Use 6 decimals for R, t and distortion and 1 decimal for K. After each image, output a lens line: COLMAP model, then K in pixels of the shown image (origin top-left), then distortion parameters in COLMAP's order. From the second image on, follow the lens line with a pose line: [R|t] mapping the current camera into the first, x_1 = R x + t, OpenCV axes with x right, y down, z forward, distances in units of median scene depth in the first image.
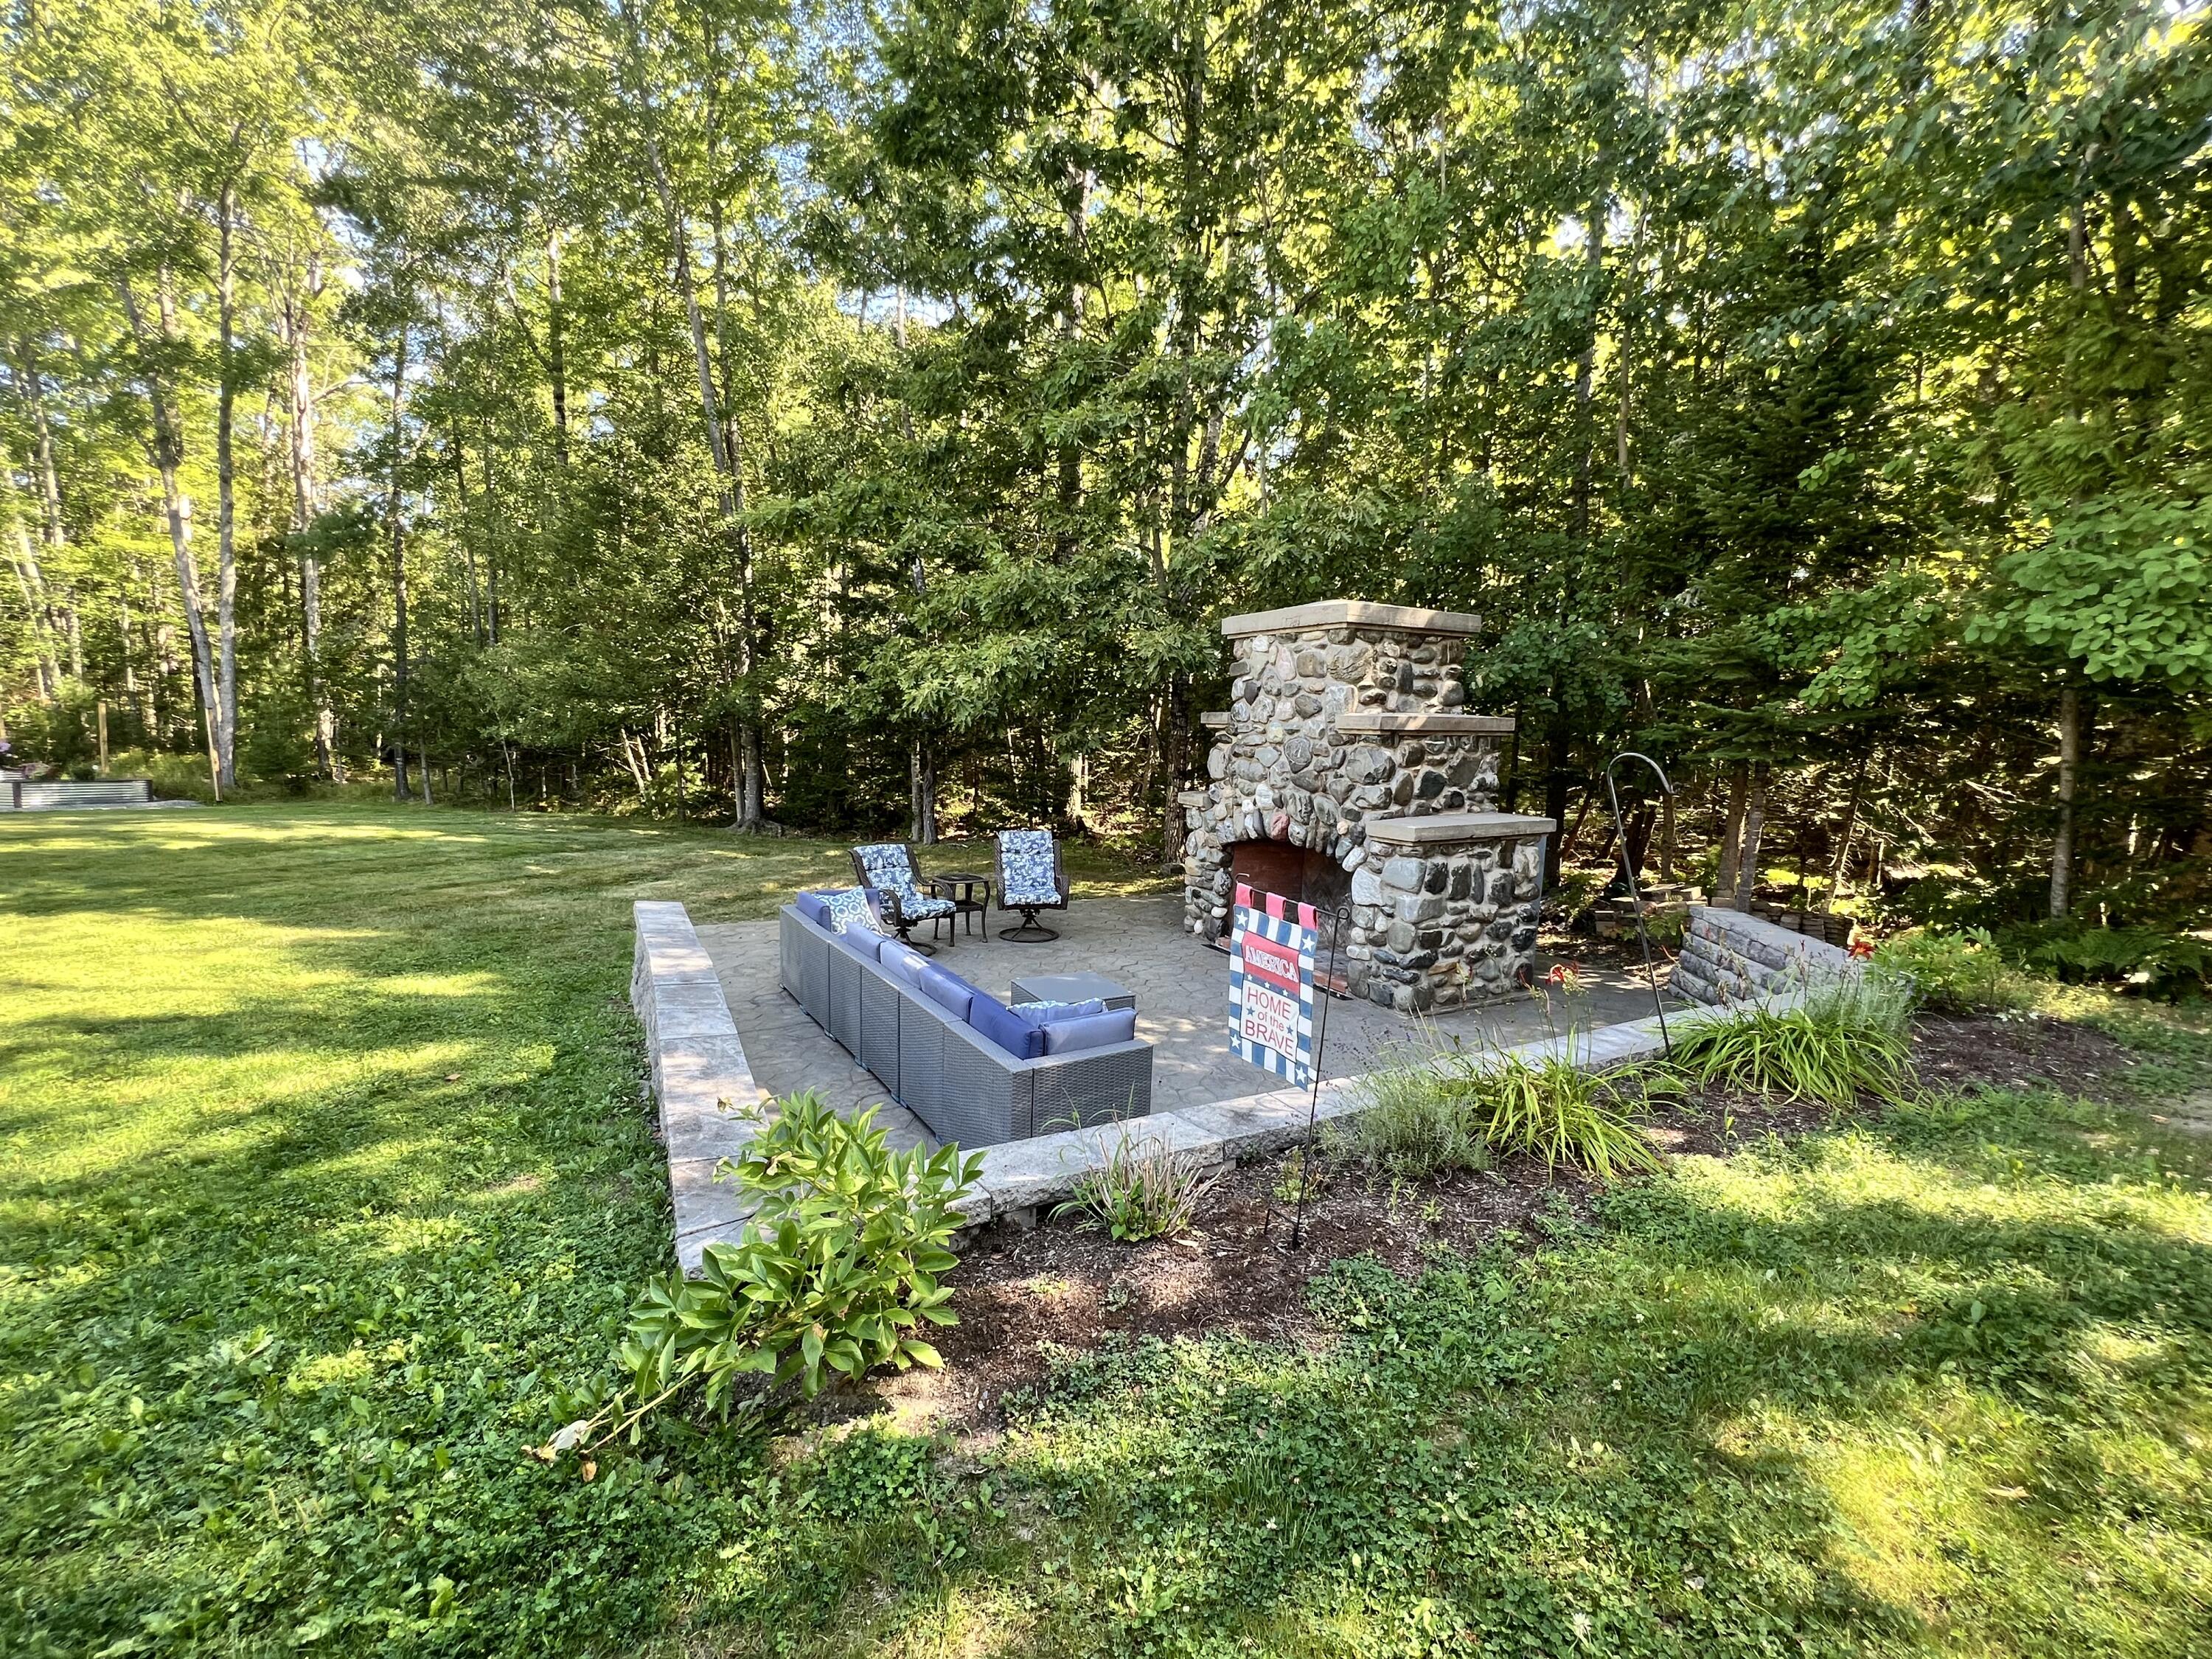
lens RADIAL K [[942.0, 0, 1106.0], [0, 942.0, 829.5], [0, 0, 1]] dist [0.001097, 0.000039]
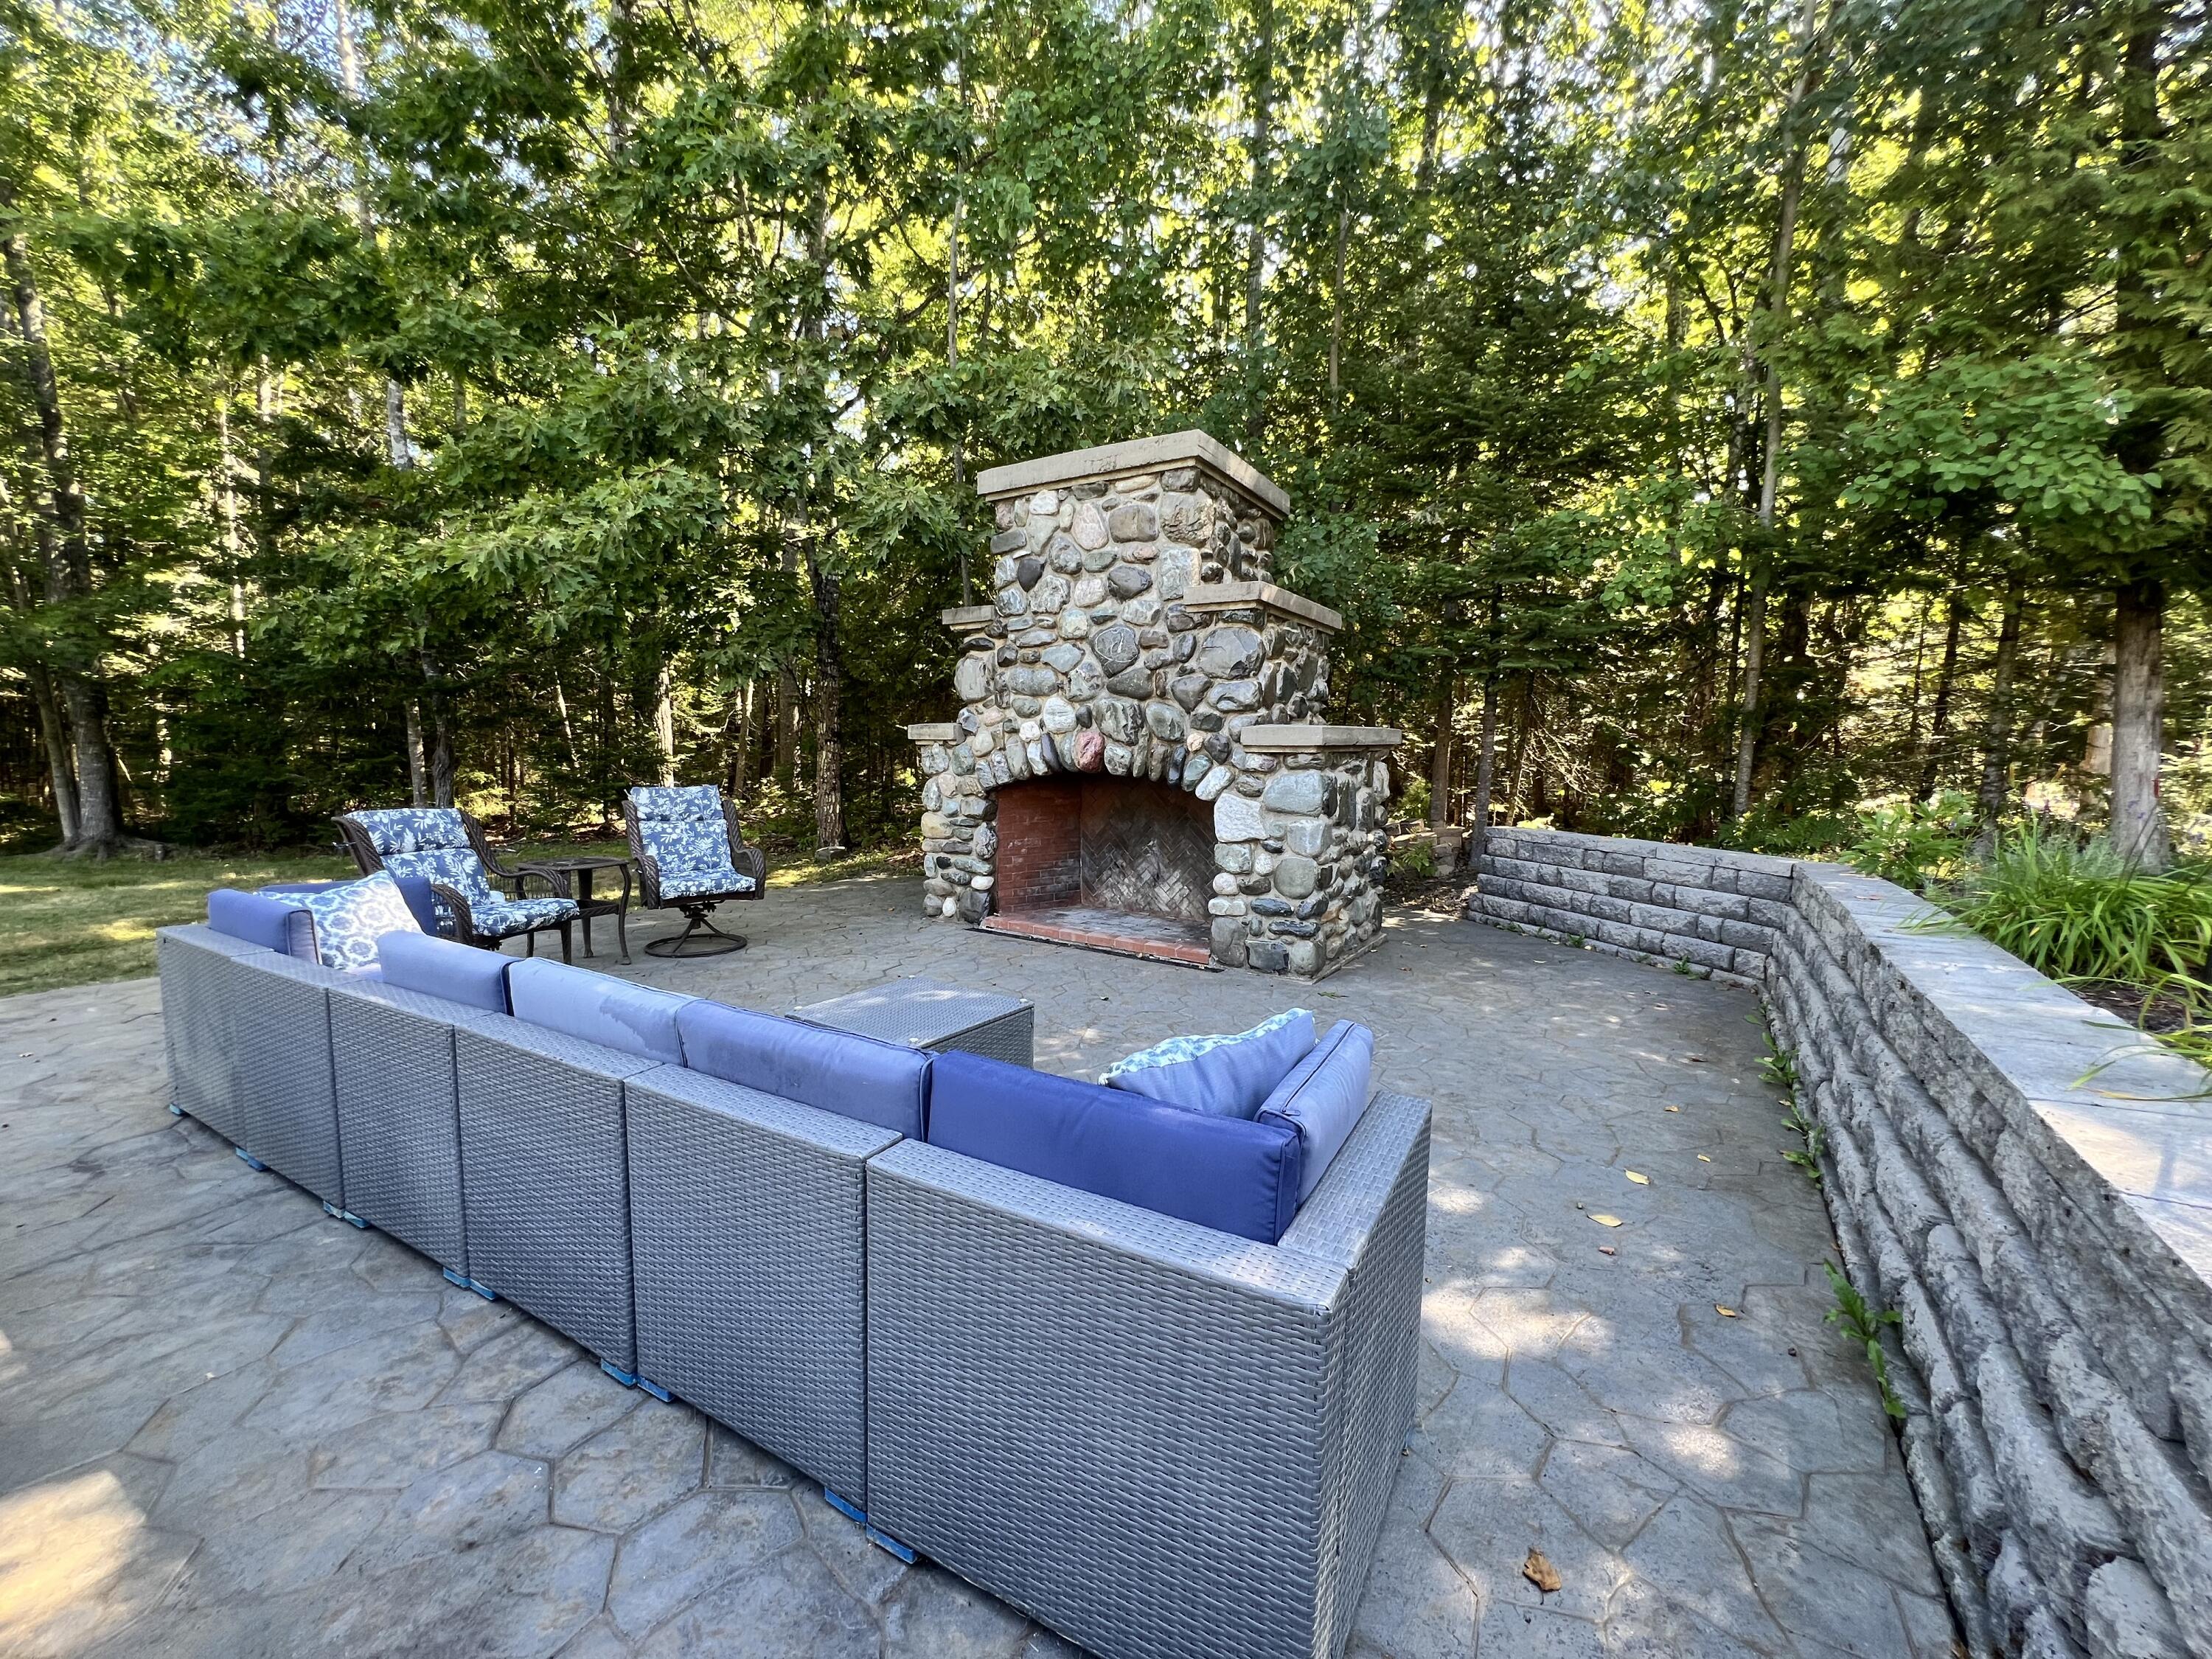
lens RADIAL K [[890.5, 0, 1106.2], [0, 890.5, 831.4], [0, 0, 1]] dist [0.000190, 0.000478]
pose [[0.884943, -0.059768, 0.461848, -0.130712], [0.062382, 0.998006, 0.009624, 0.054110], [-0.461502, 0.020294, 0.886907, 0.387908]]
